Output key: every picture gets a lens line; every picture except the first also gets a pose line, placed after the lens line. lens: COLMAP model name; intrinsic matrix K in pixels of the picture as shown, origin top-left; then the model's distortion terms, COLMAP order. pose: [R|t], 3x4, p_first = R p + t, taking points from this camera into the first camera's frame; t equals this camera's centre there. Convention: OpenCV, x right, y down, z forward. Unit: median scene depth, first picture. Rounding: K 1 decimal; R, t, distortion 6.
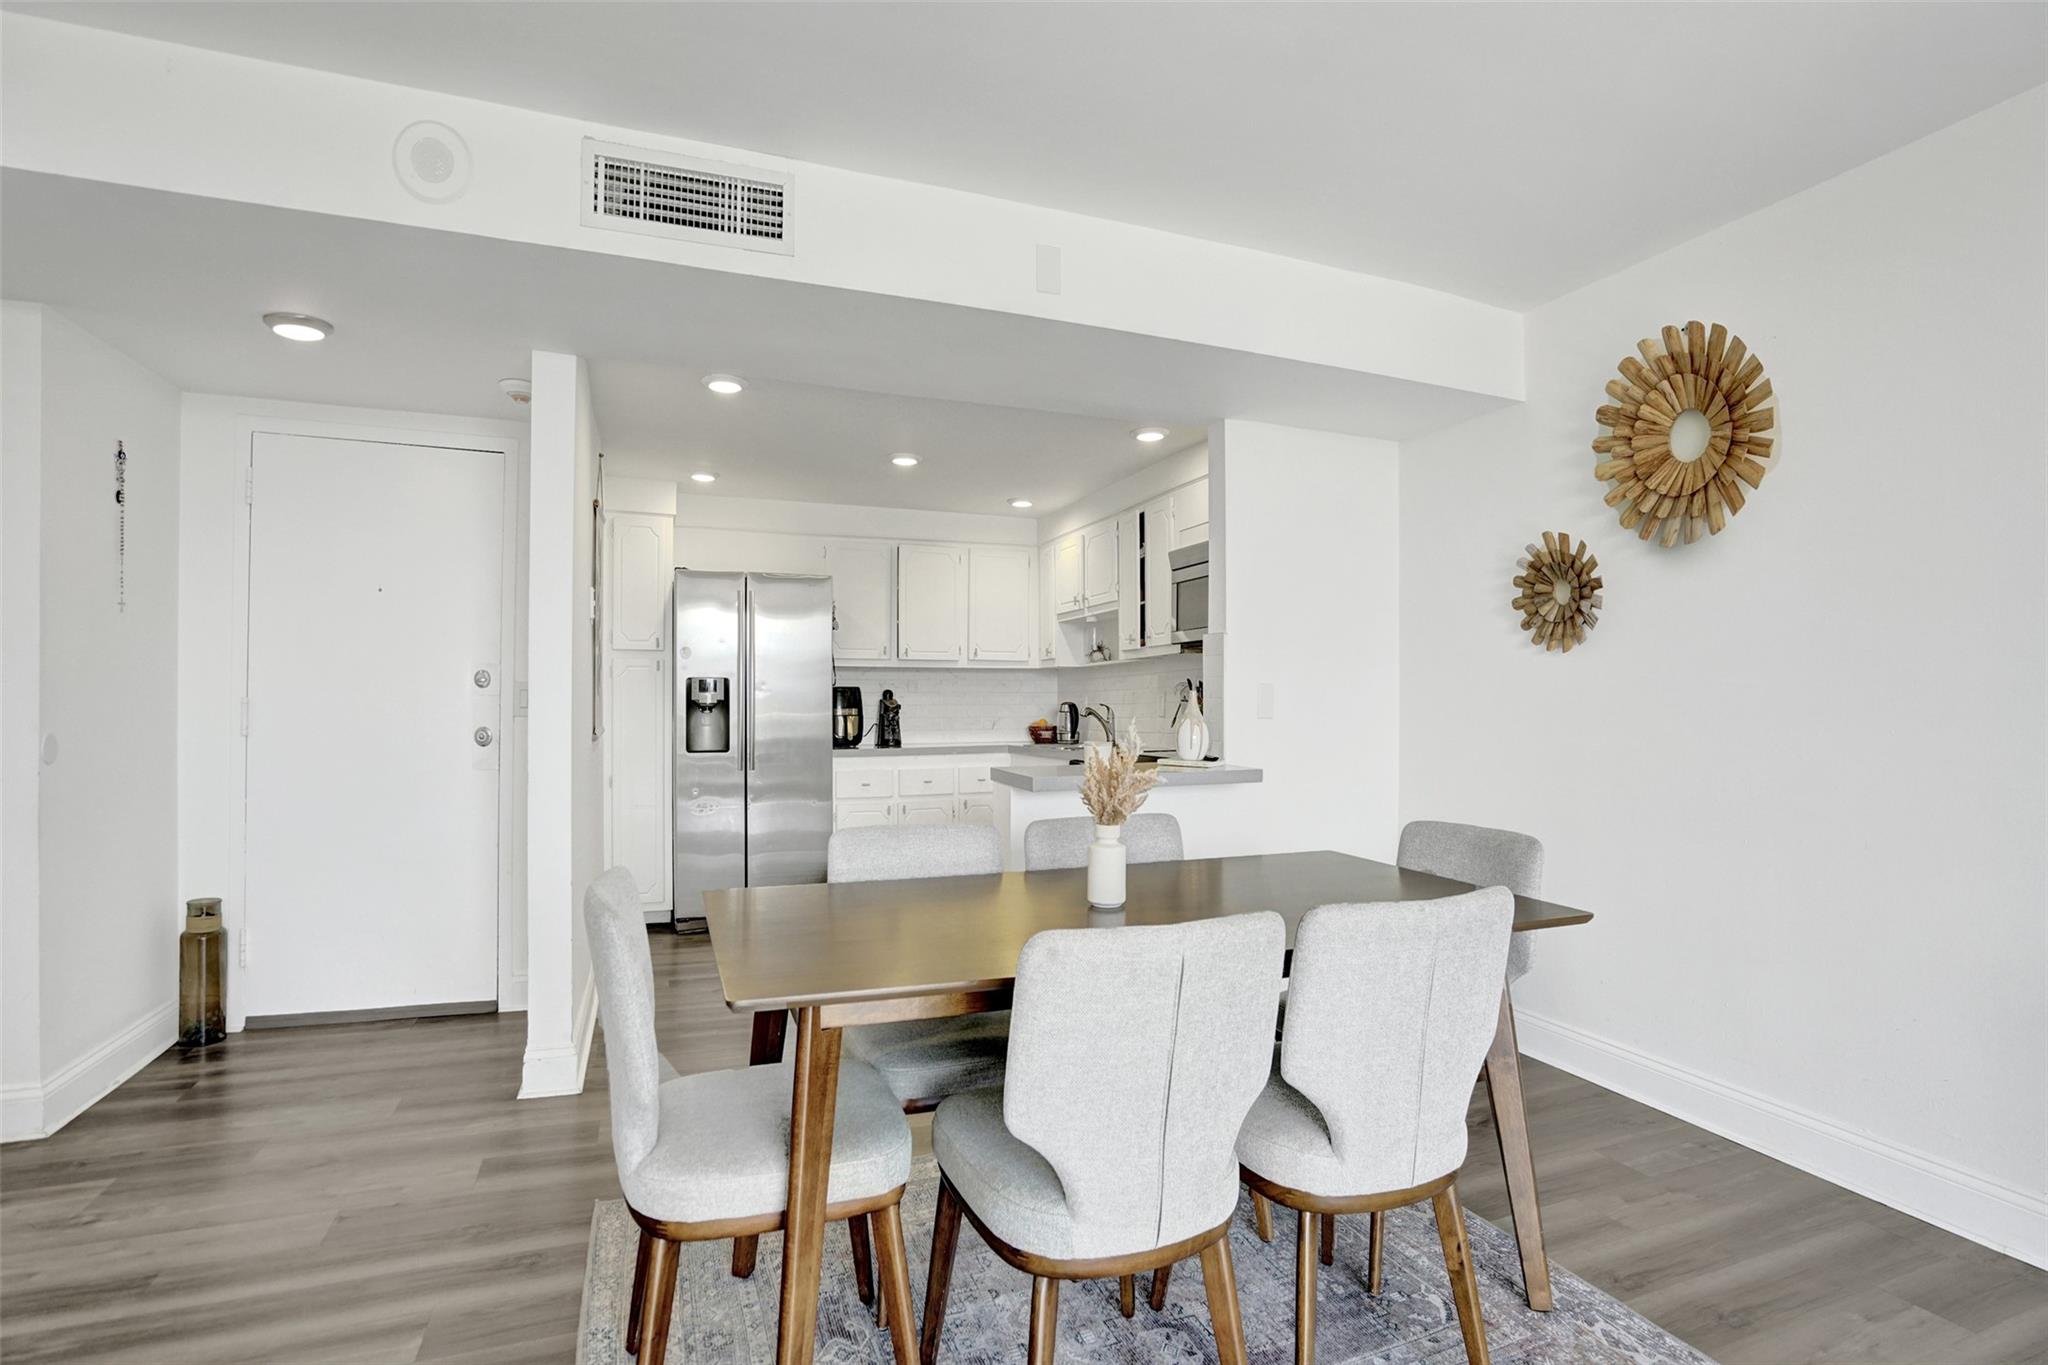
lens RADIAL K [[954.1, 0, 1018.5], [0, 954.1, 692.7], [0, 0, 1]] dist [-0.045354, 0.014653]
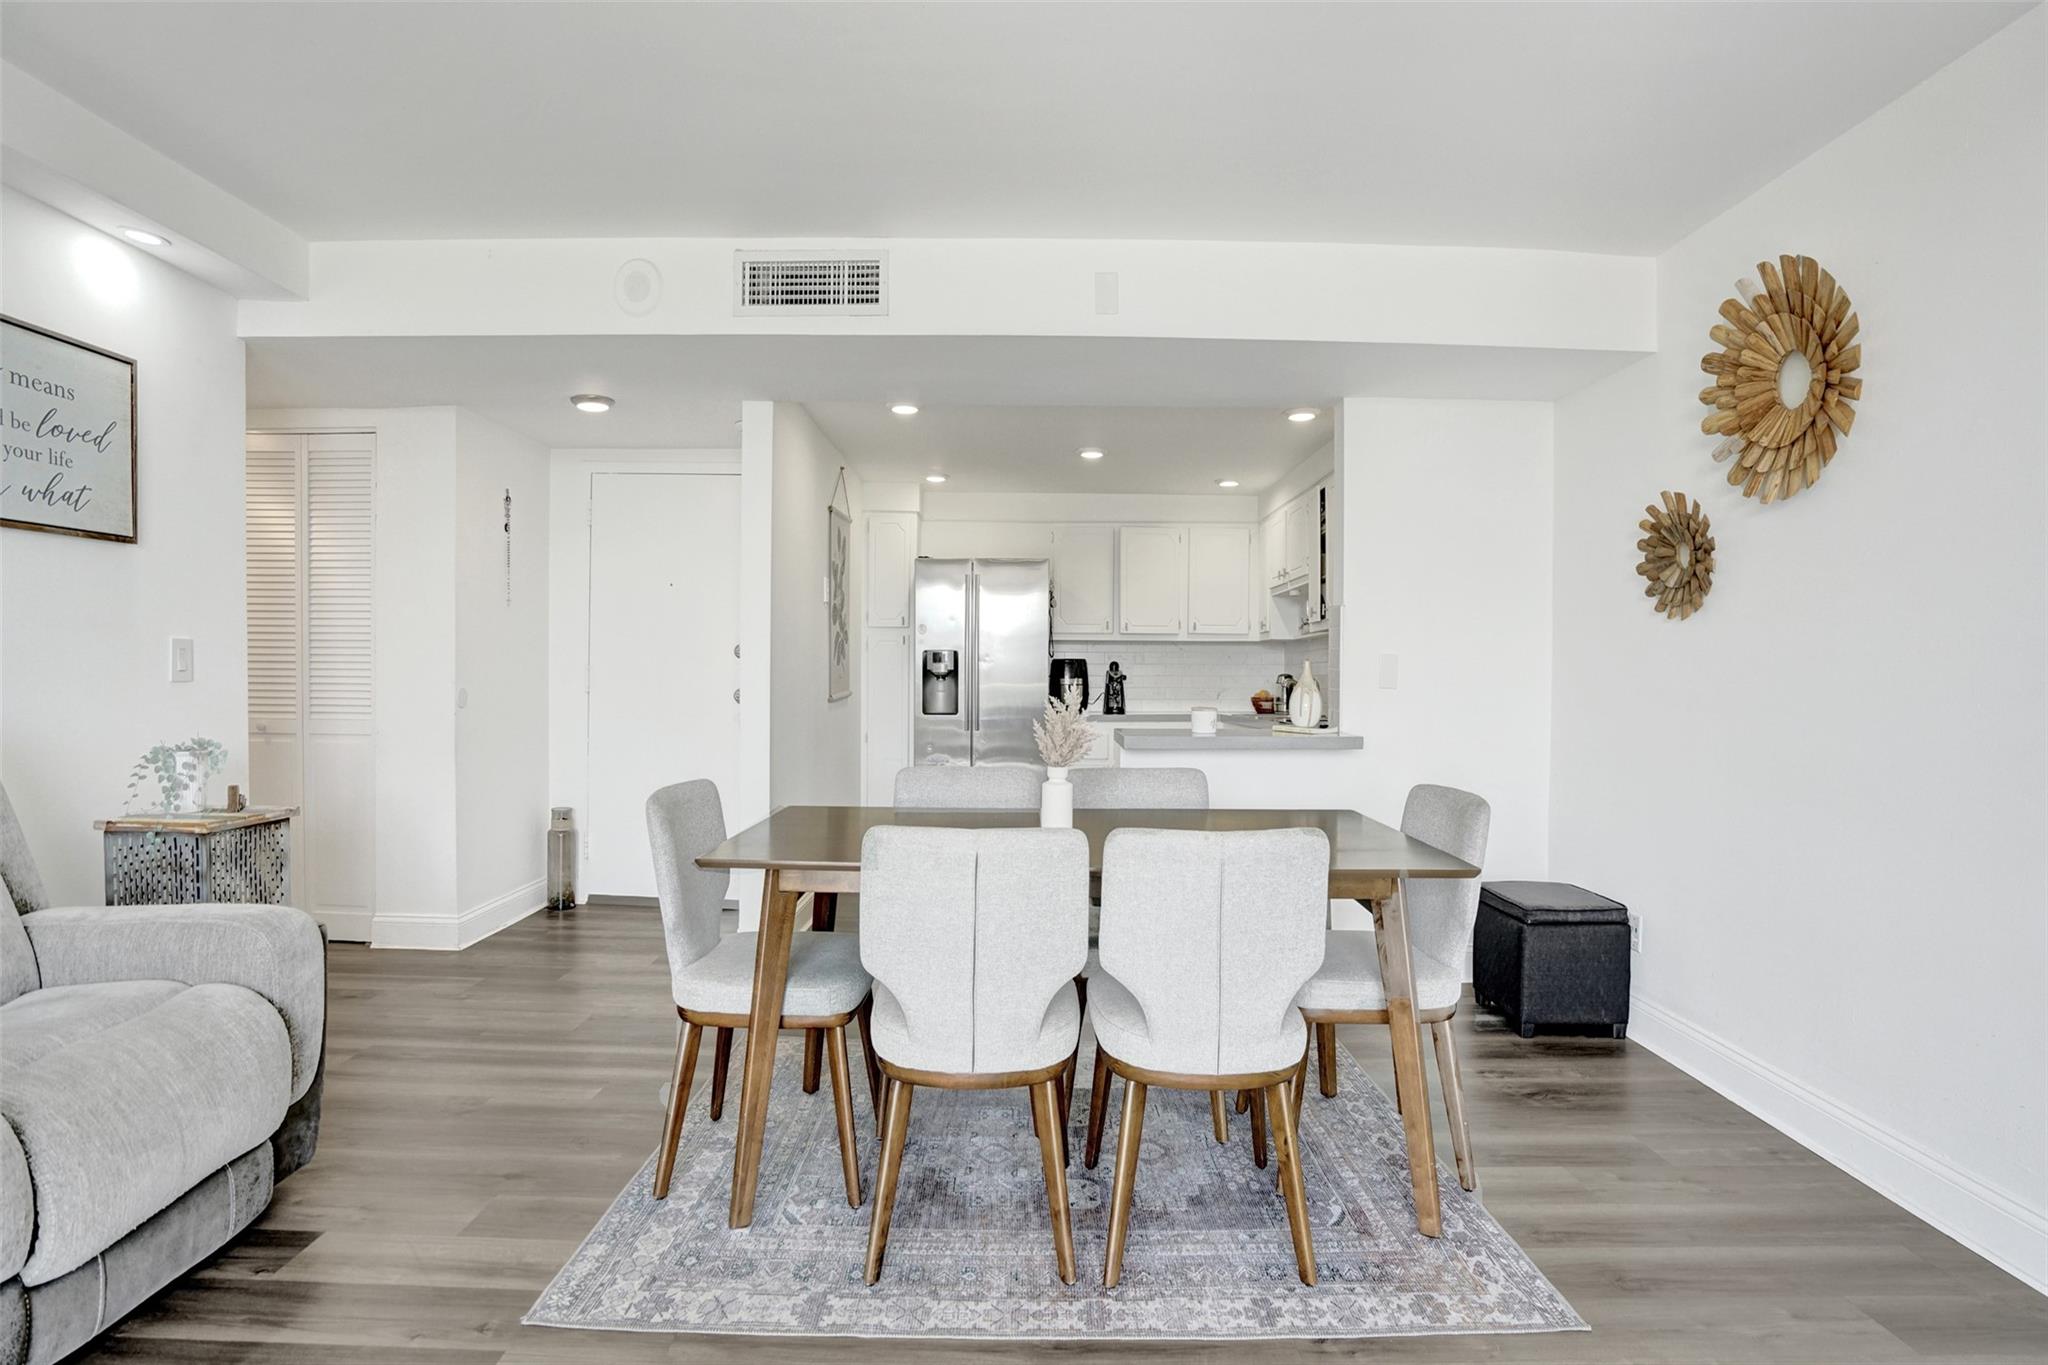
lens RADIAL K [[954.1, 0, 1028.5], [0, 954.1, 680.6], [0, 0, 1]] dist [-0.045354, 0.014653]
pose [[0.936120, 0.007991, -0.351589, 0.321940], [-0.003049, 0.999889, 0.014609, 0.006123], [0.351667, -0.012604, 0.936040, -0.105291]]
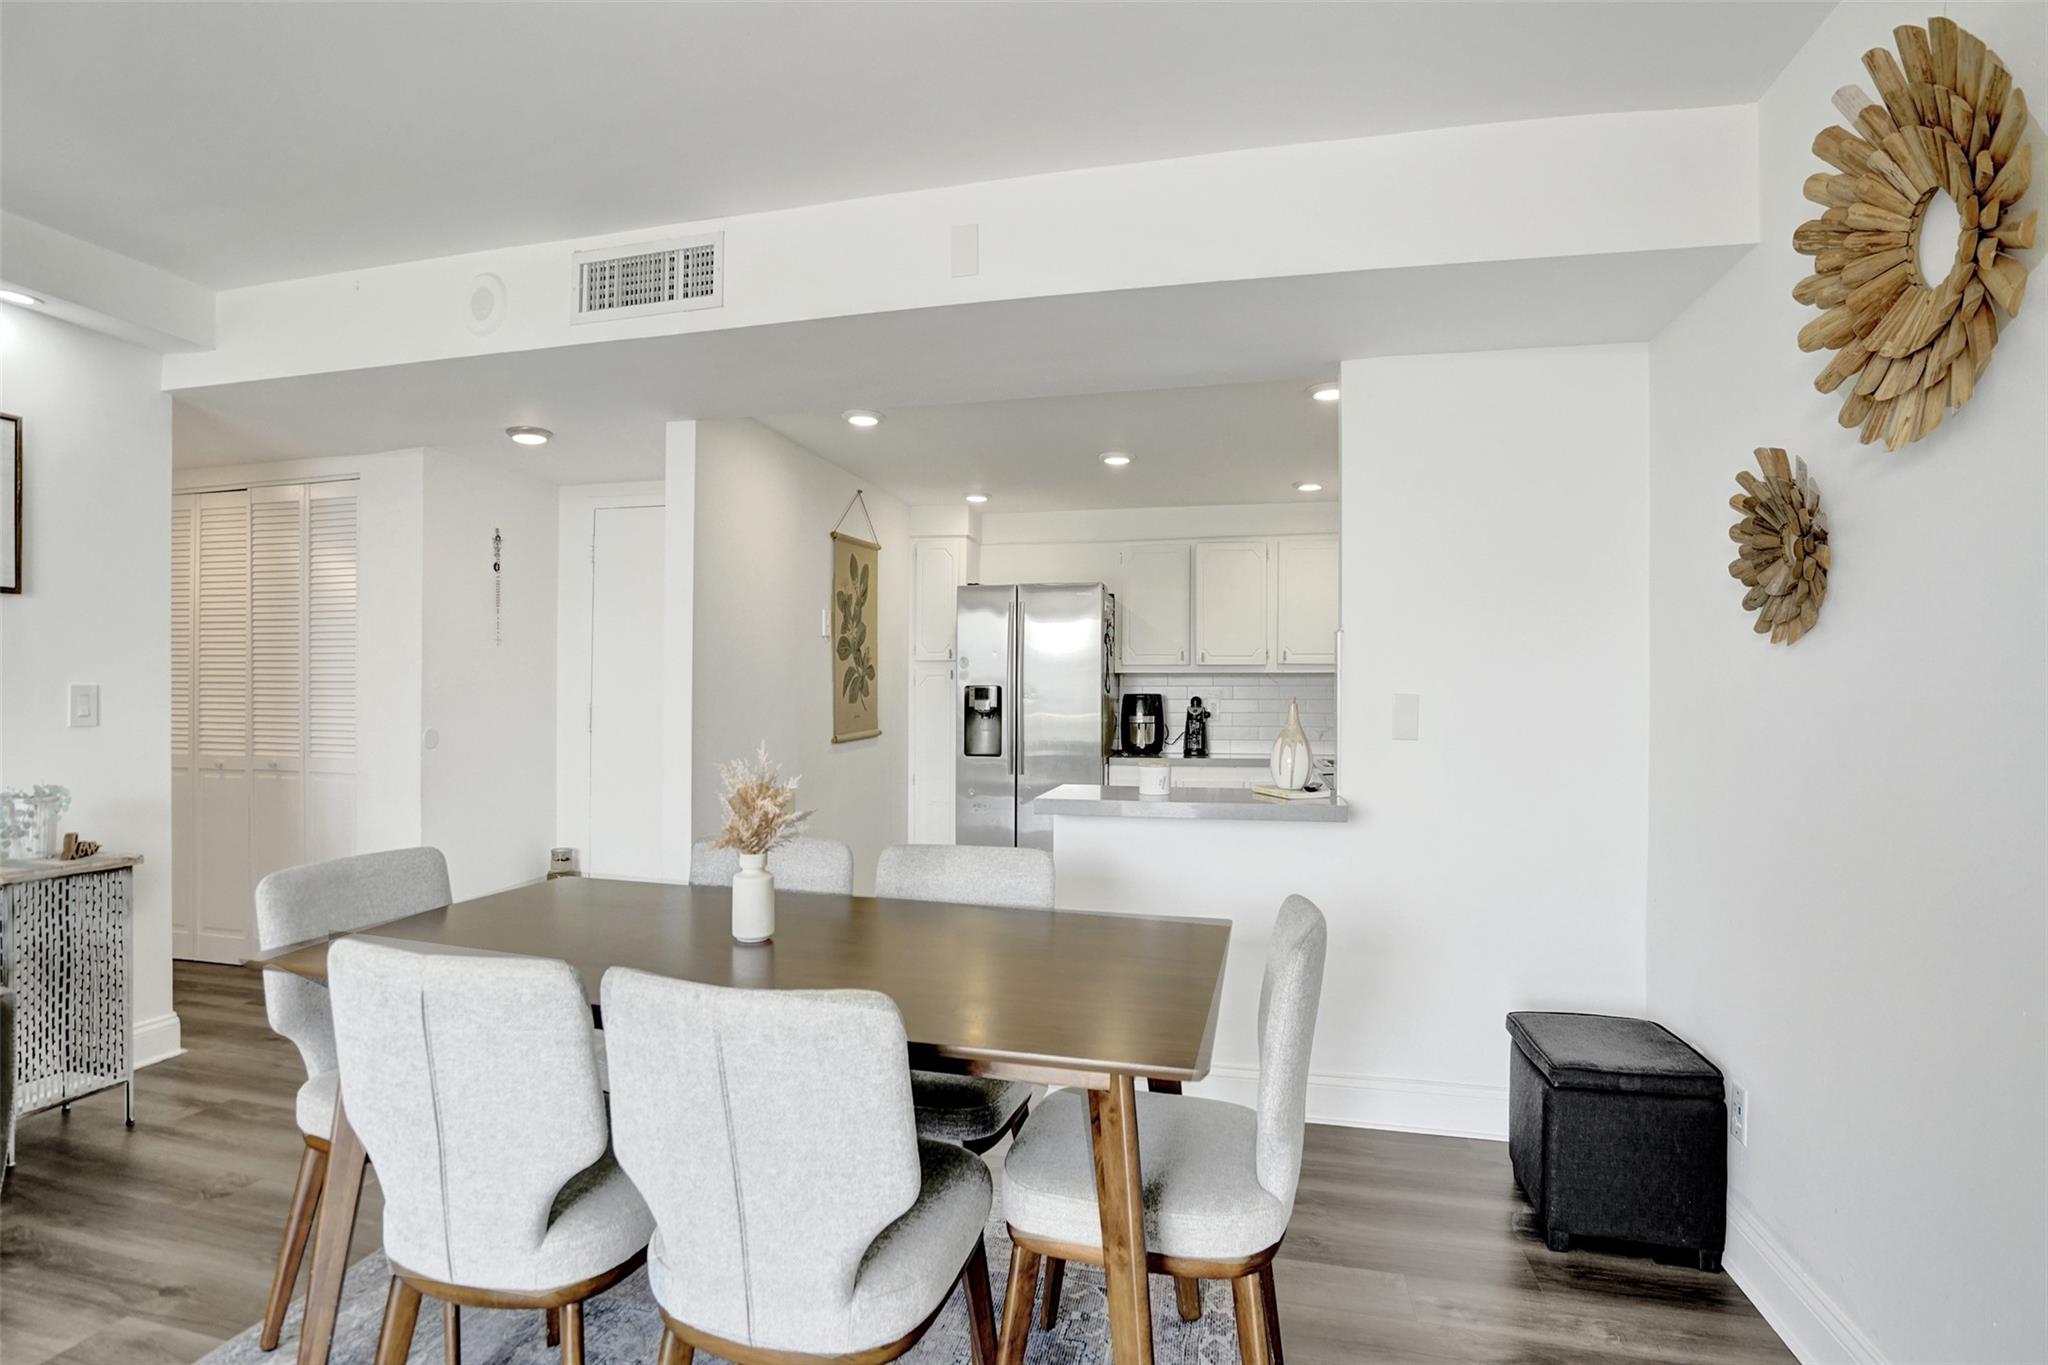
lens RADIAL K [[954.1, 0, 1028.9], [0, 954.1, 693.4], [0, 0, 1]] dist [-0.045354, 0.014653]
pose [[0.823529, 0.000494, -0.567274, 0.556153], [-0.000885, 1.000000, -0.000415, -0.012341], [0.567273, 0.000844, 0.823529, 0.251956]]
